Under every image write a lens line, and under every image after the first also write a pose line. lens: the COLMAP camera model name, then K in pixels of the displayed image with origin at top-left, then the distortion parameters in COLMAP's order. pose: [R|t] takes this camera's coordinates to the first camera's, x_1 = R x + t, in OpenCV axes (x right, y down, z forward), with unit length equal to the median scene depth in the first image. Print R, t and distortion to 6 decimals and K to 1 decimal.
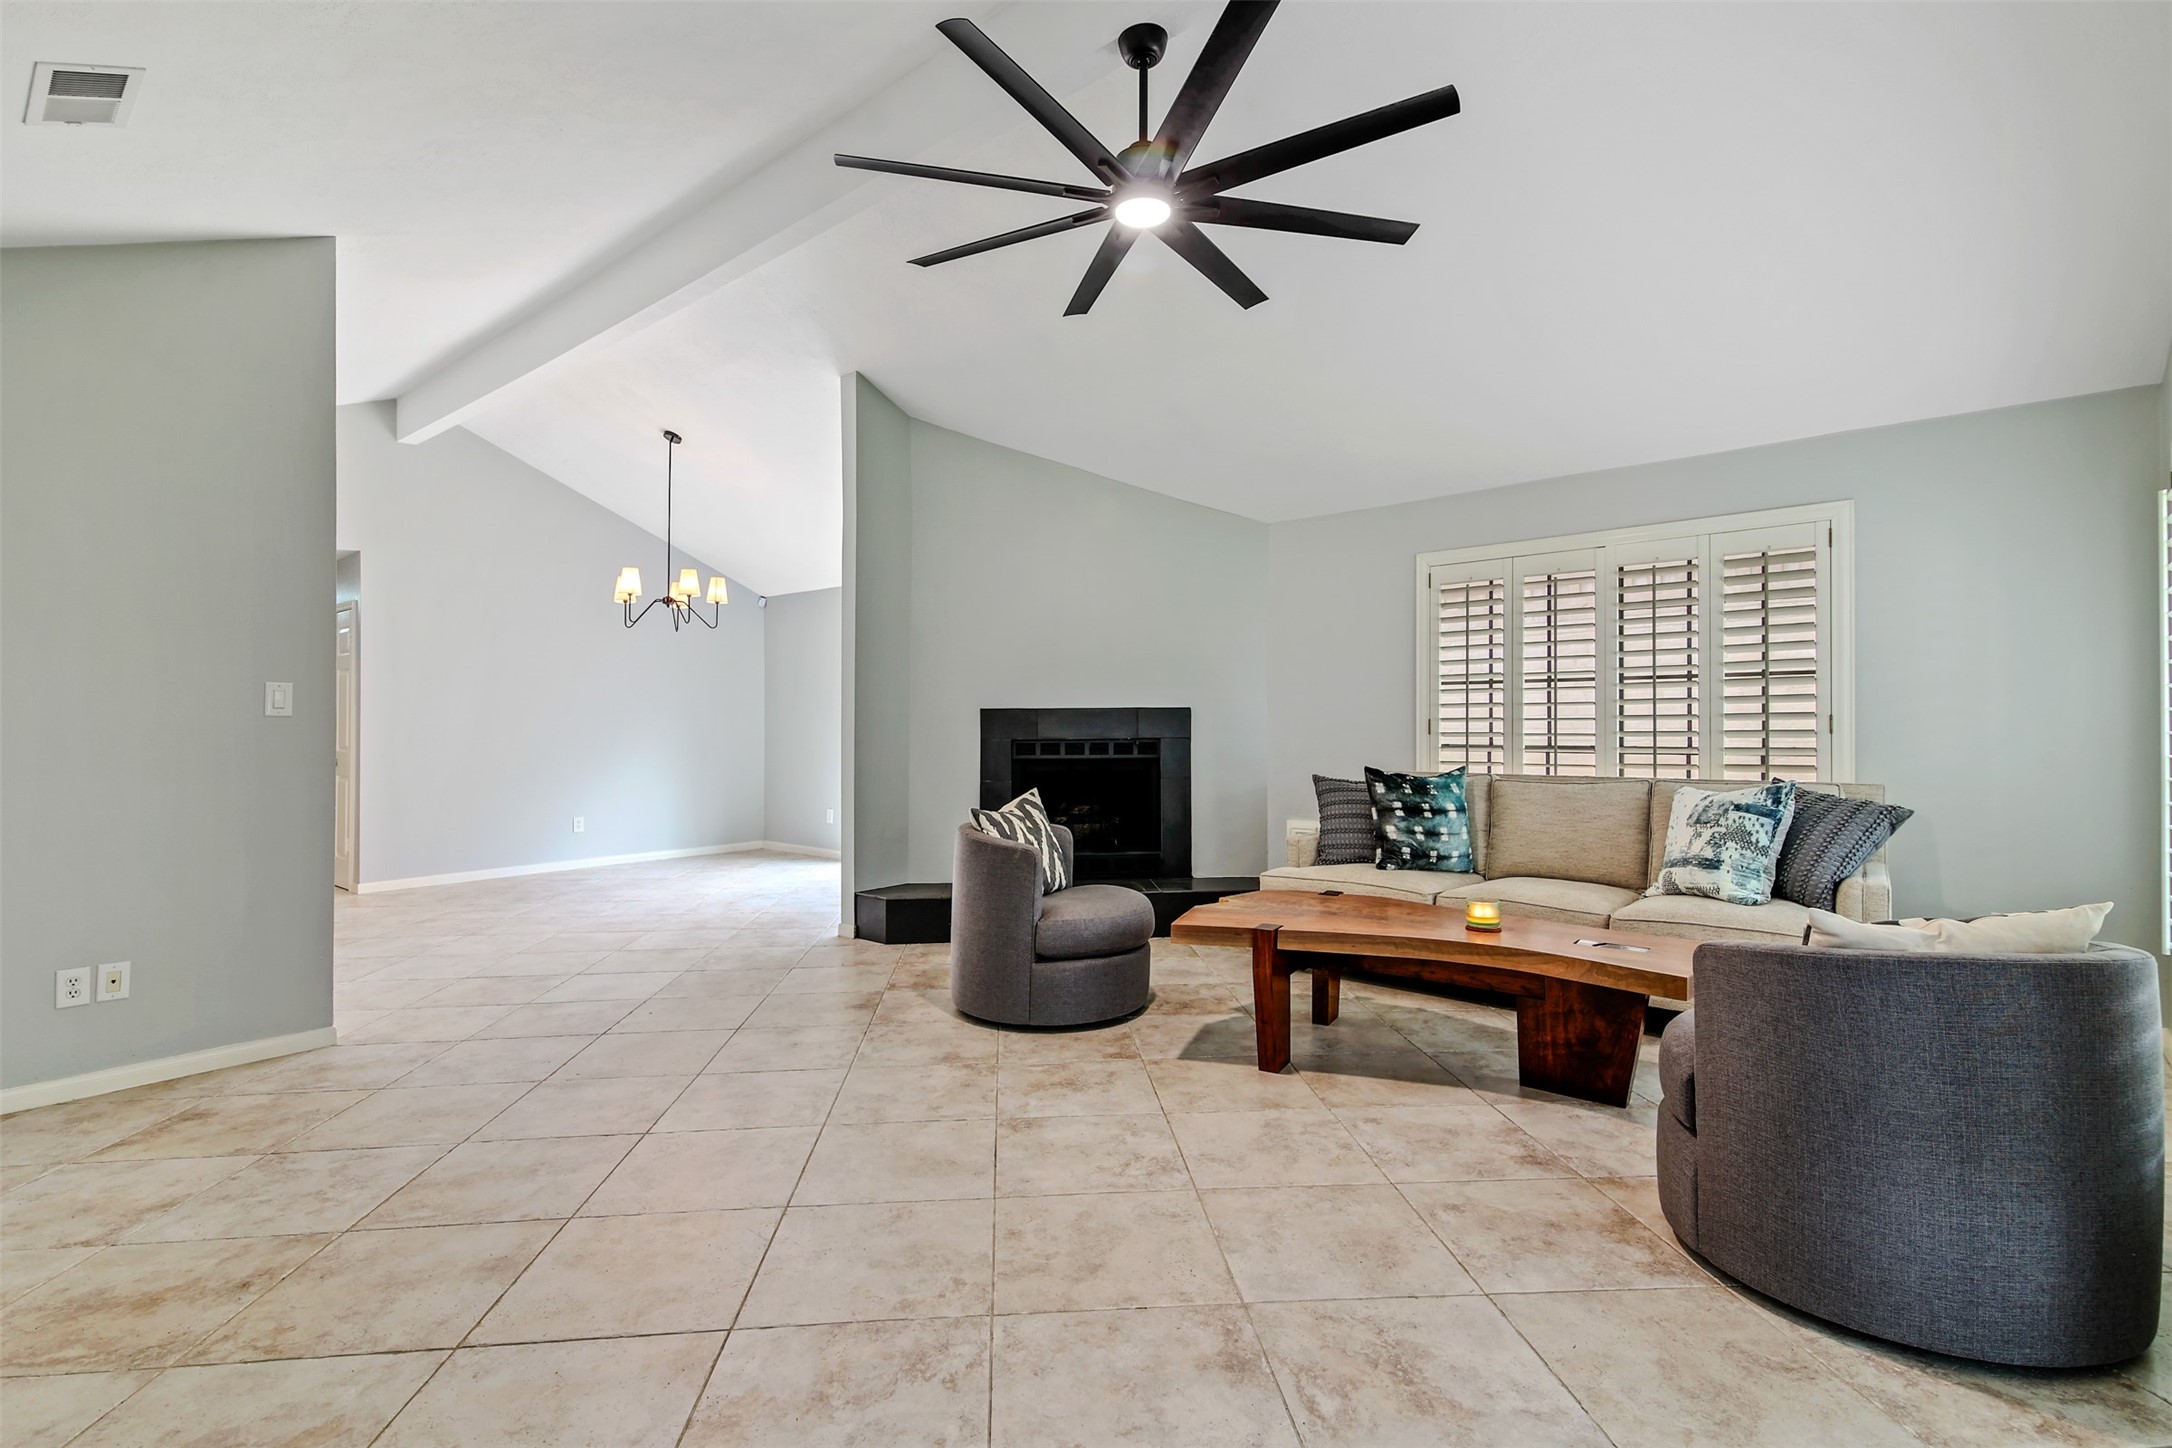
lens RADIAL K [[1024.6, 0, 1074.5], [0, 1024.6, 730.1], [0, 0, 1]] dist [0.029665, 0.000018]
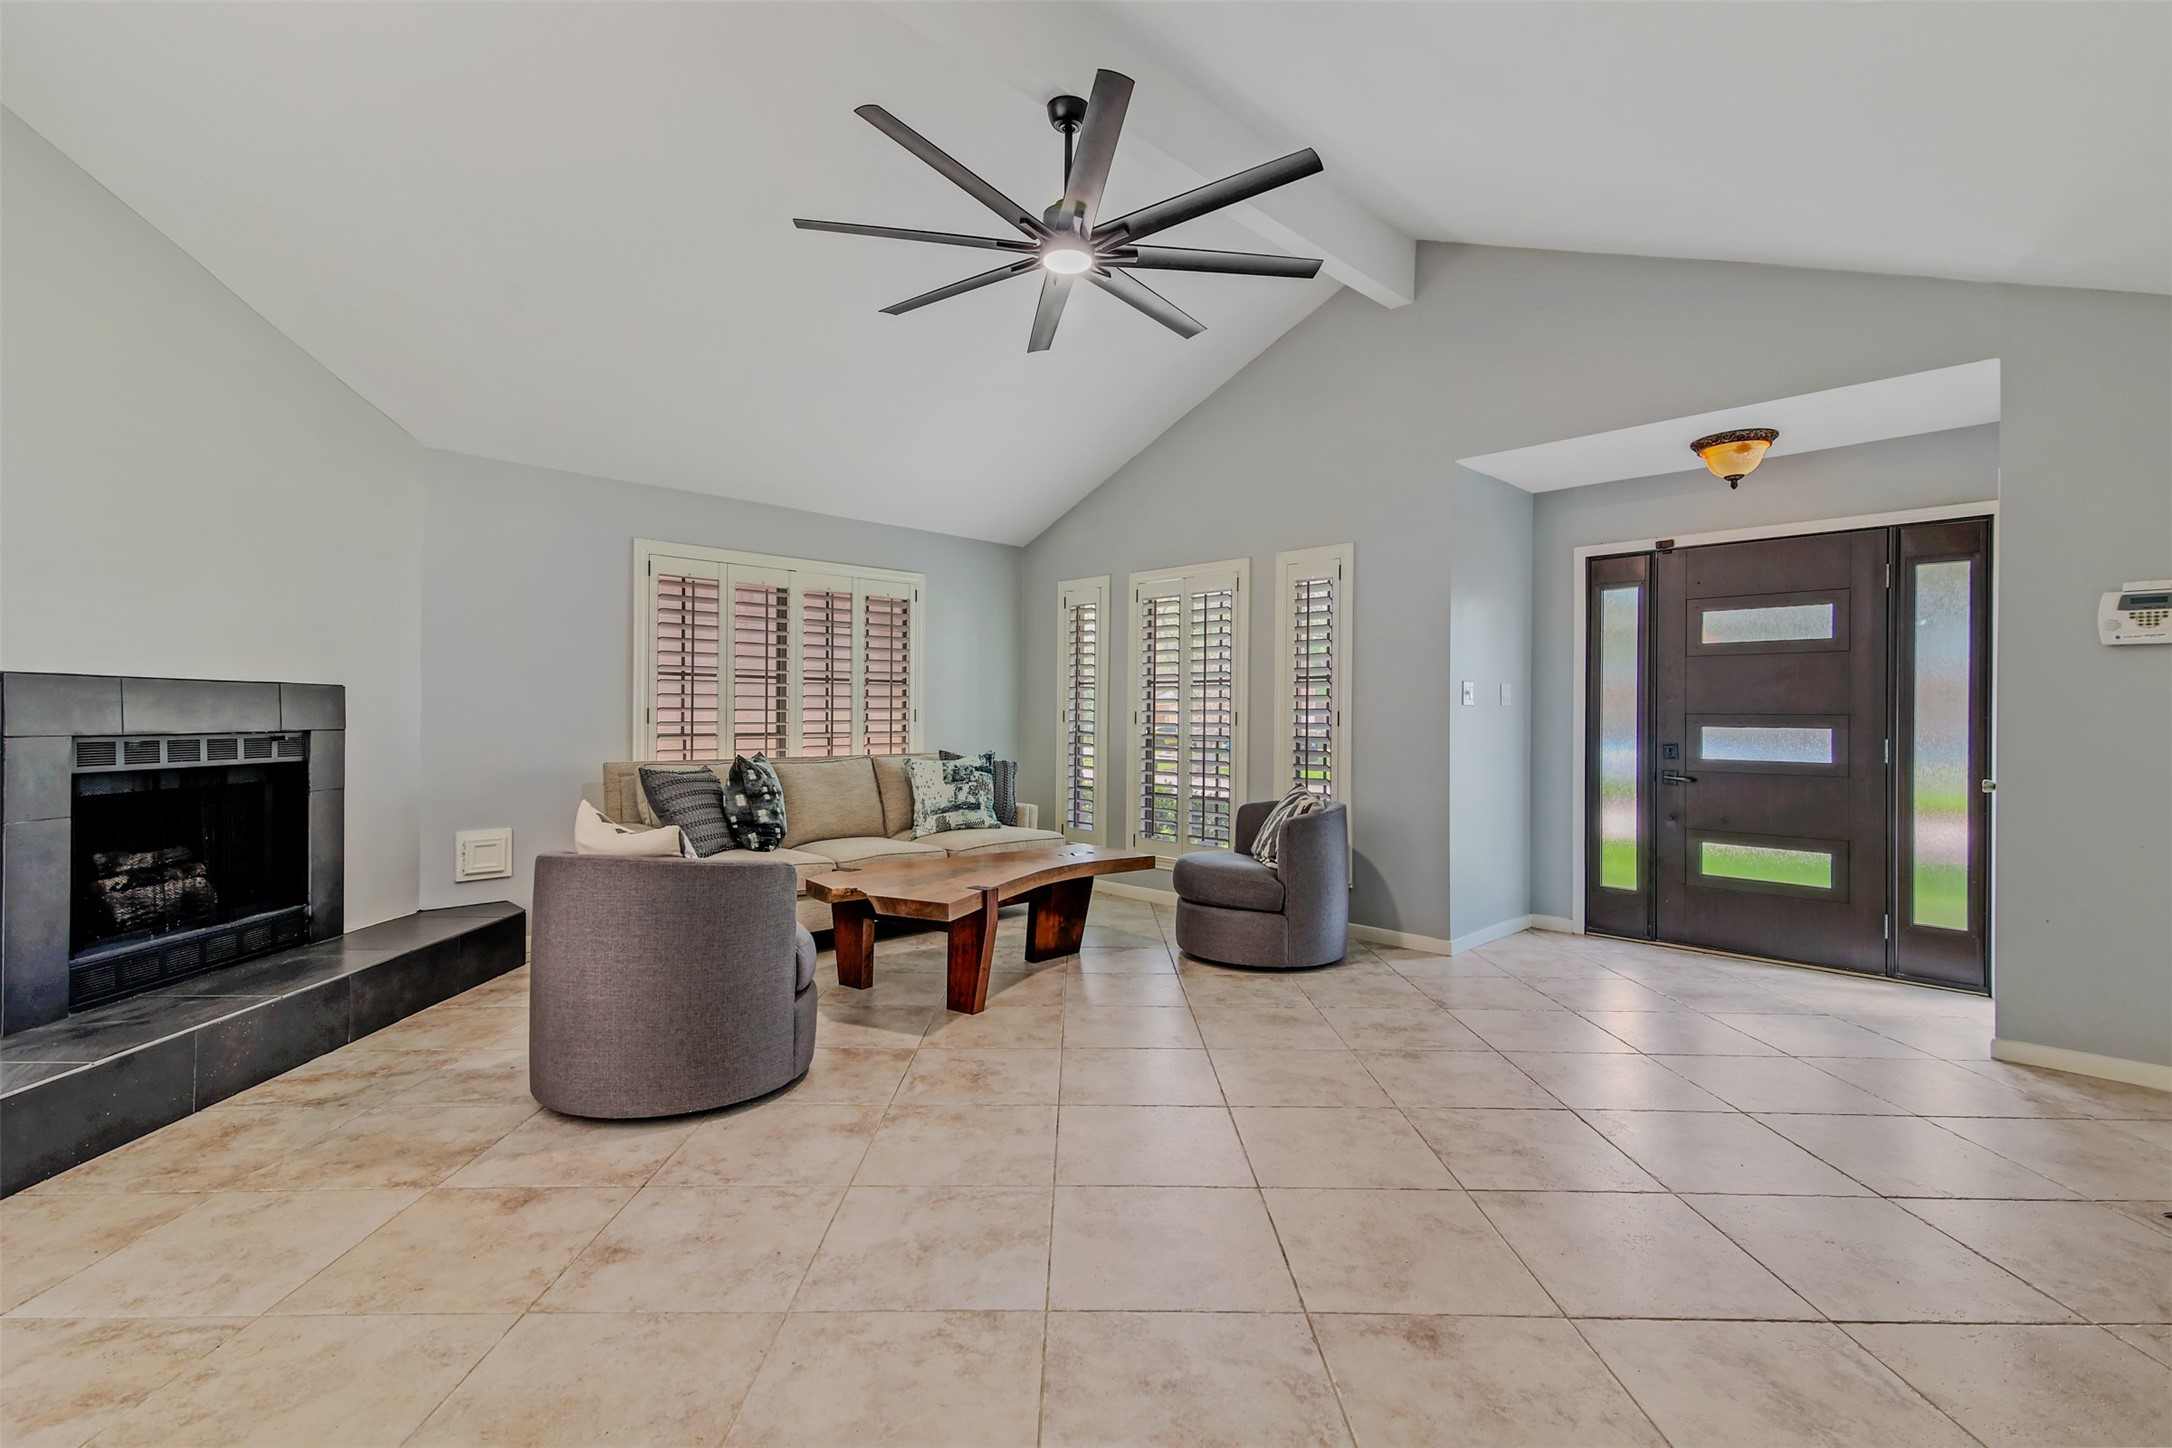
lens RADIAL K [[994.6, 0, 1090.8], [0, 994.6, 721.8], [0, 0, 1]] dist [0.033400, -0.006636]
pose [[0.057124, 0.002045, 0.998365, -0.712712], [0.000560, 0.999998, -0.002081, 0.006244], [-0.998367, 0.000678, 0.057123, 0.626526]]
